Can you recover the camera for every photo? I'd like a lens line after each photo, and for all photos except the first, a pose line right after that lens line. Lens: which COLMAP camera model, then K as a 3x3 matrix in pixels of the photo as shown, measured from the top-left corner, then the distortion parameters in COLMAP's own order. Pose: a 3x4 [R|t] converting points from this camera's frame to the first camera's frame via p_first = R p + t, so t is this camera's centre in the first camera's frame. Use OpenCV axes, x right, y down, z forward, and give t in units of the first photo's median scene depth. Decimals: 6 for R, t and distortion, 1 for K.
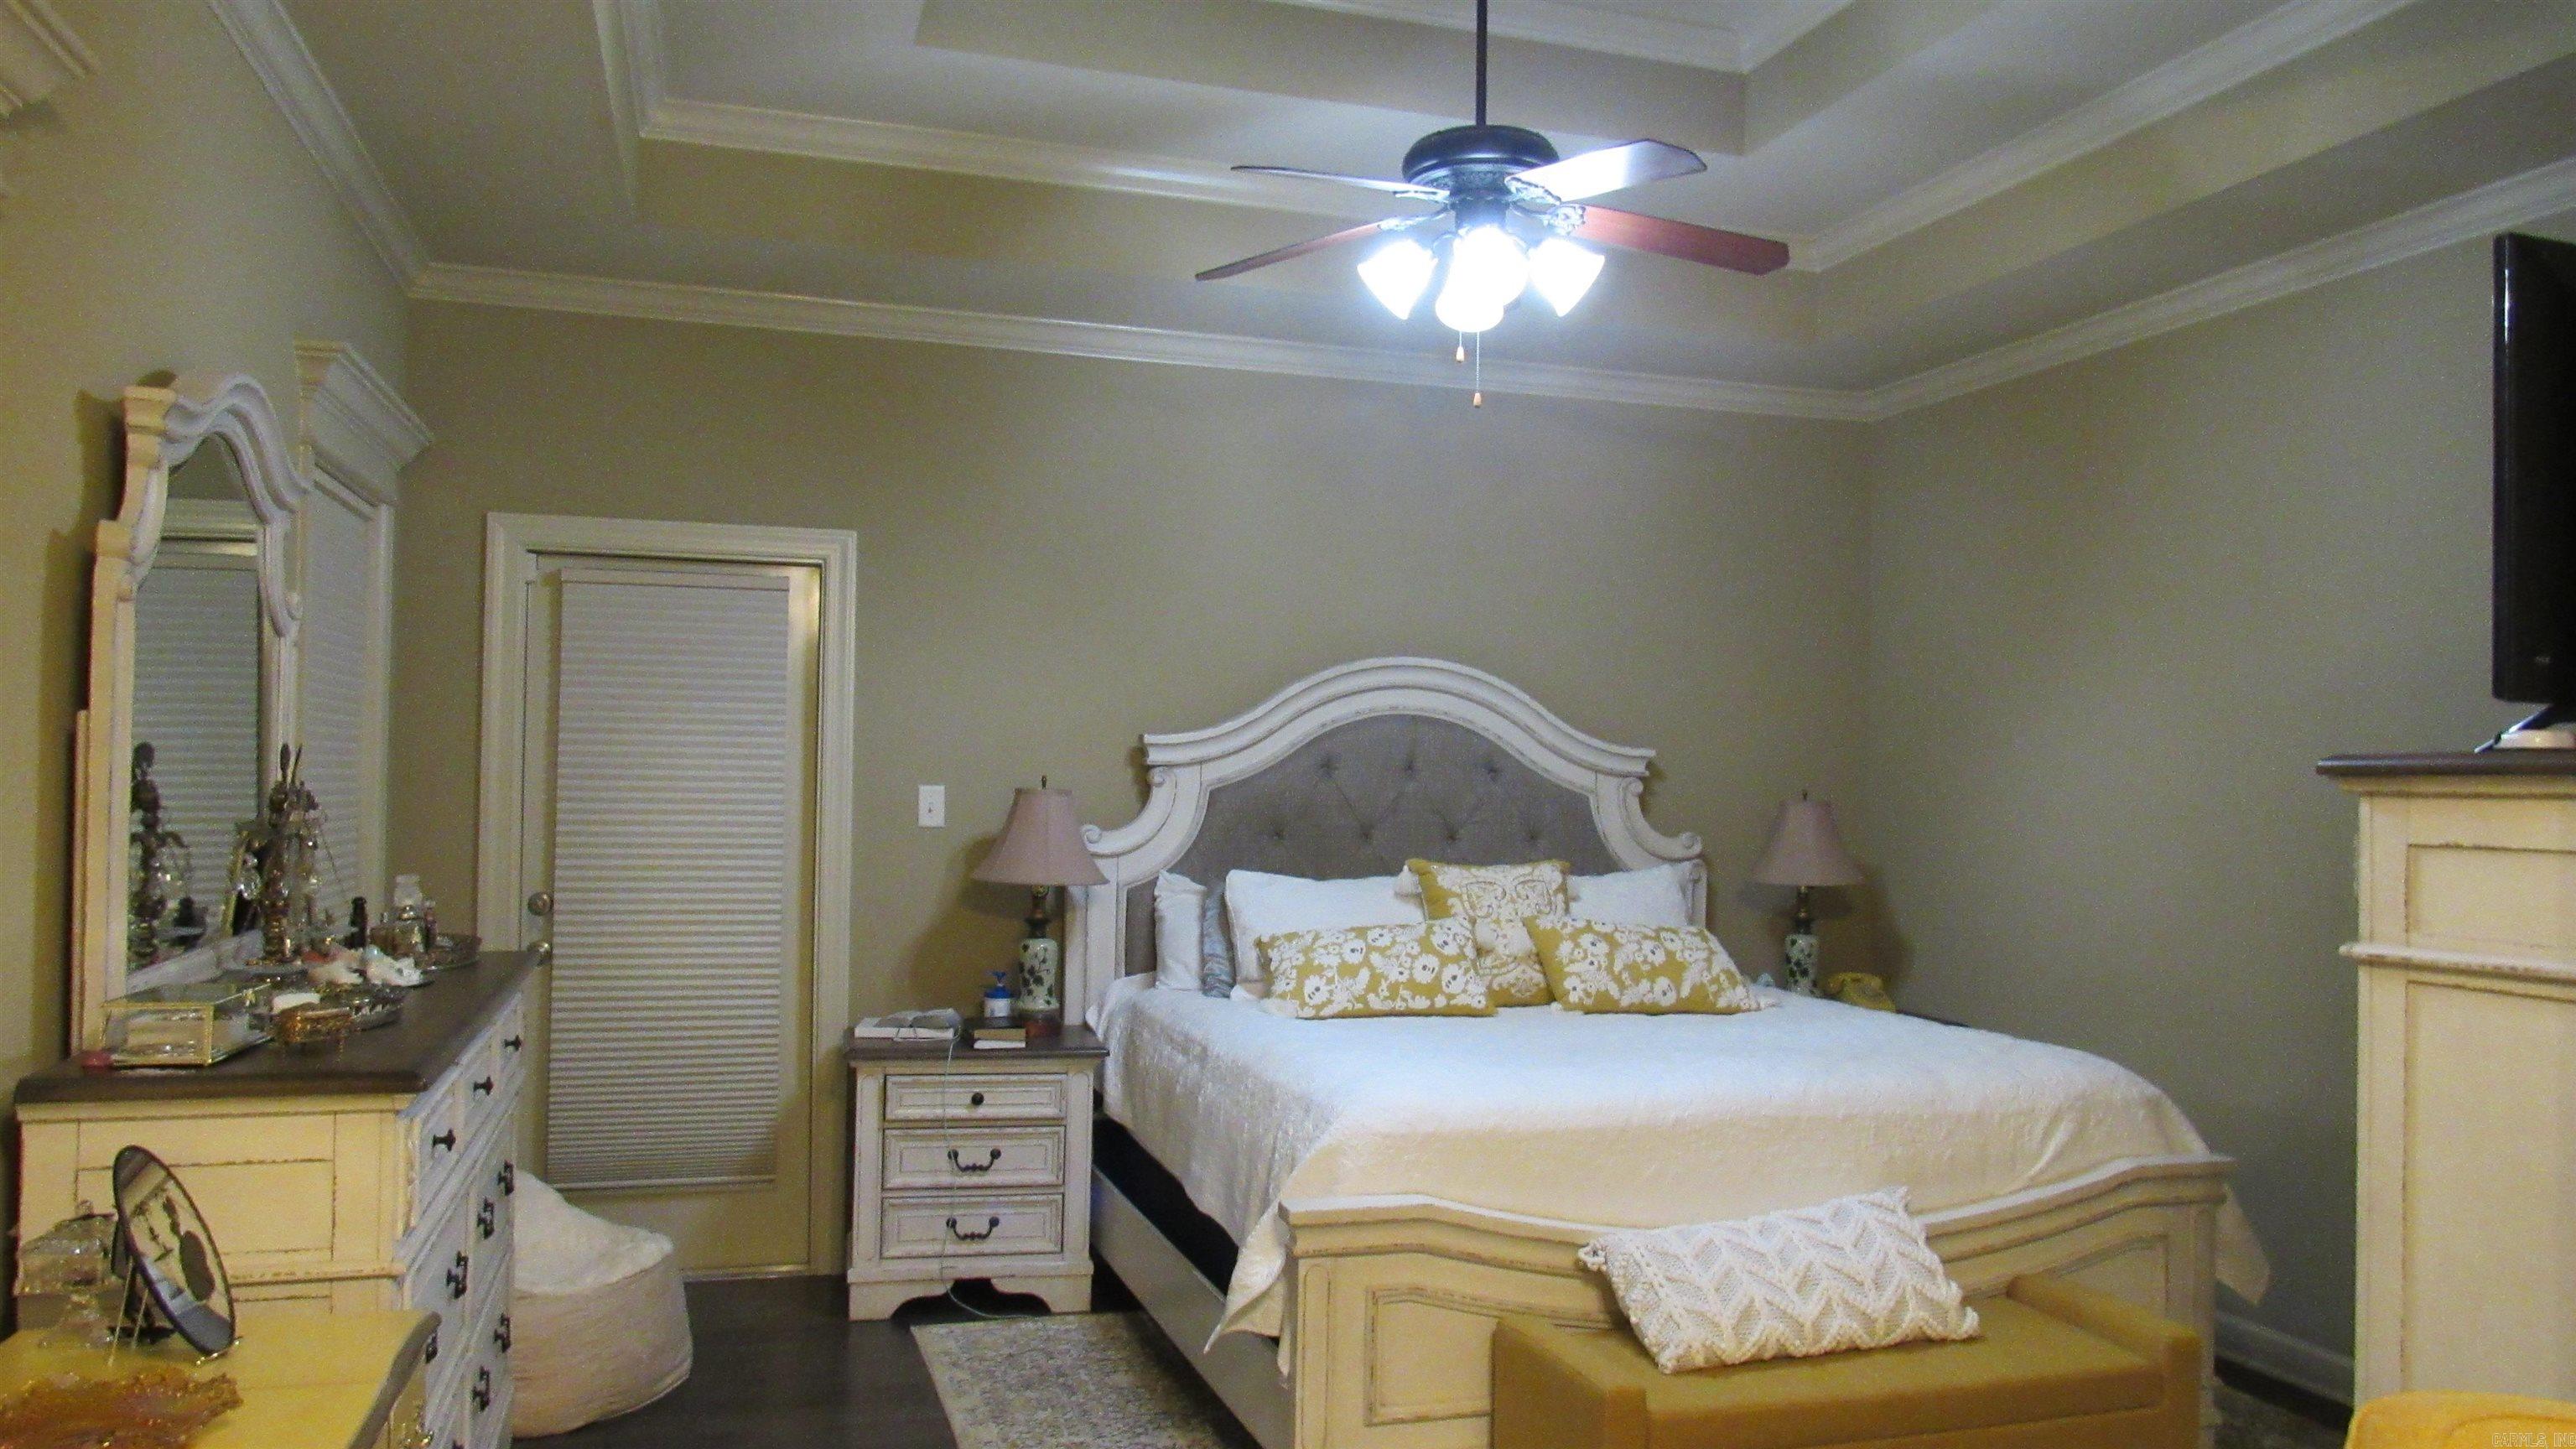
lens RADIAL K [[1841.4, 0, 1280.1], [0, 1841.4, 725.5], [0, 0, 1]] dist [-0.028076, 0.004263]
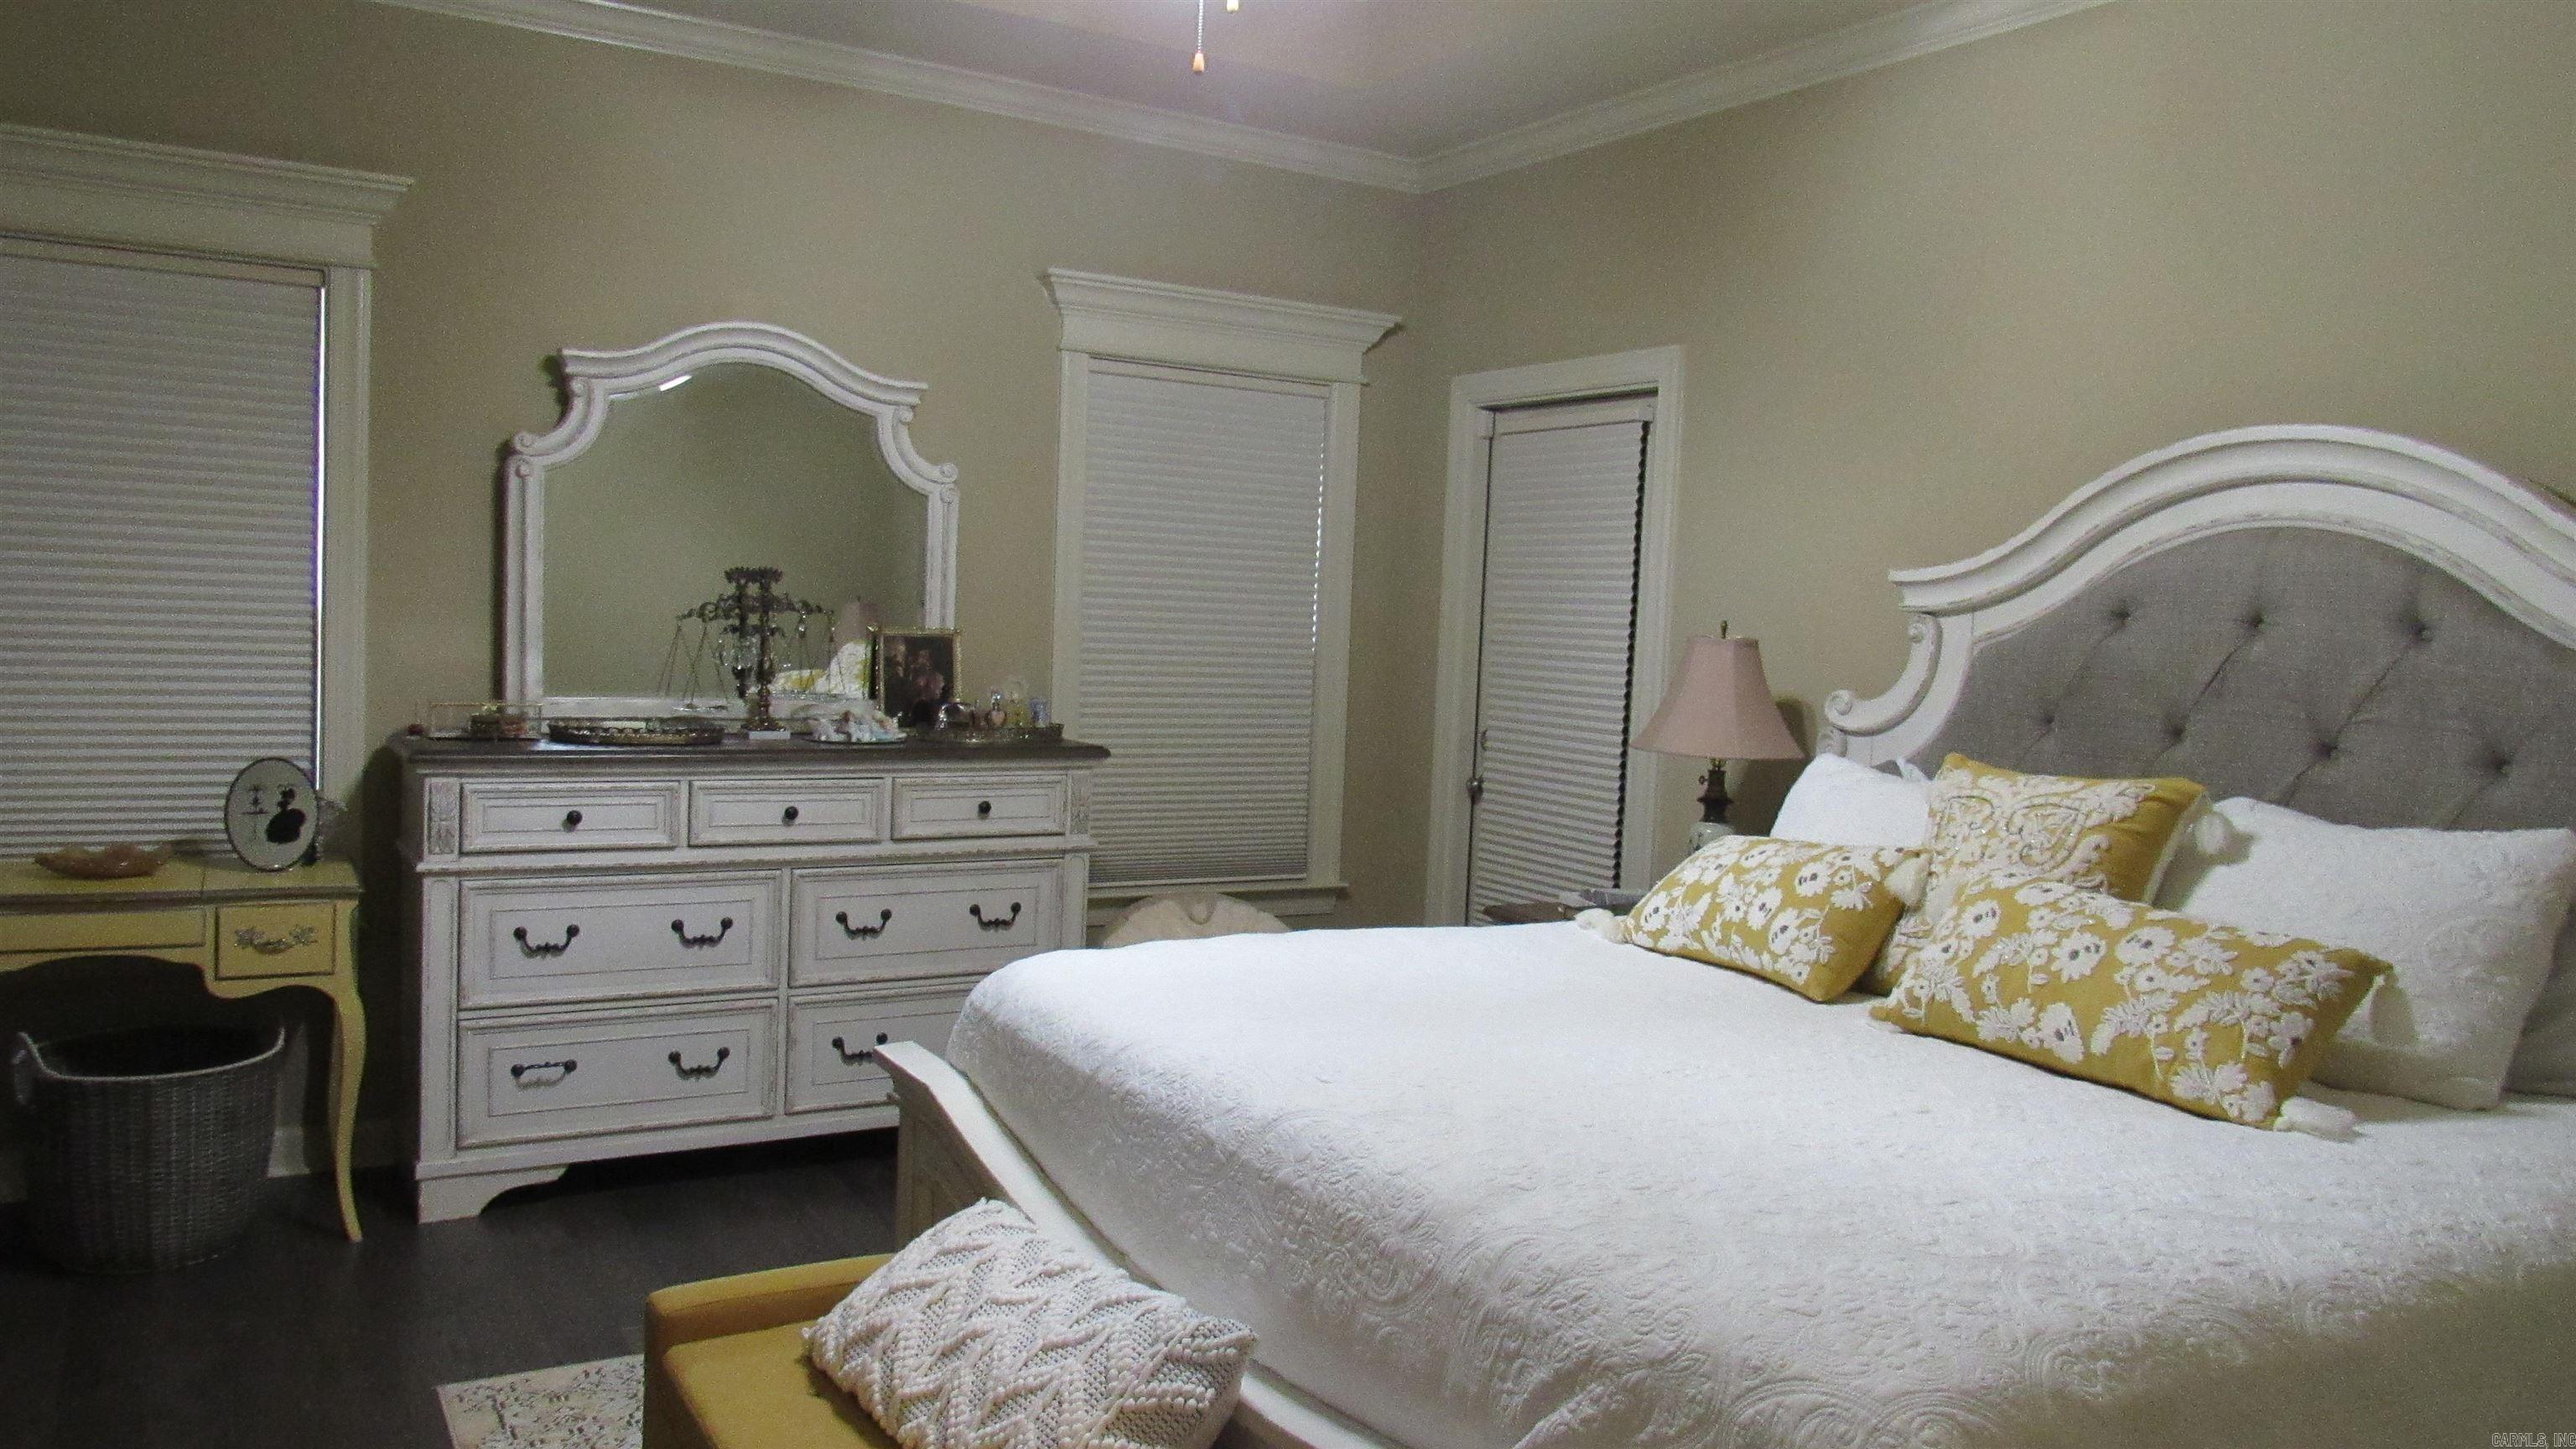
lens RADIAL K [[1841.4, 0, 1281.4], [0, 1841.4, 734.0], [0, 0, 1]] dist [-0.028076, 0.004263]
pose [[0.238178, 0.060189, -0.969355, 0.652471], [-0.009685, 0.998175, 0.059599, 0.033124], [0.971173, -0.004807, 0.238326, 0.669821]]
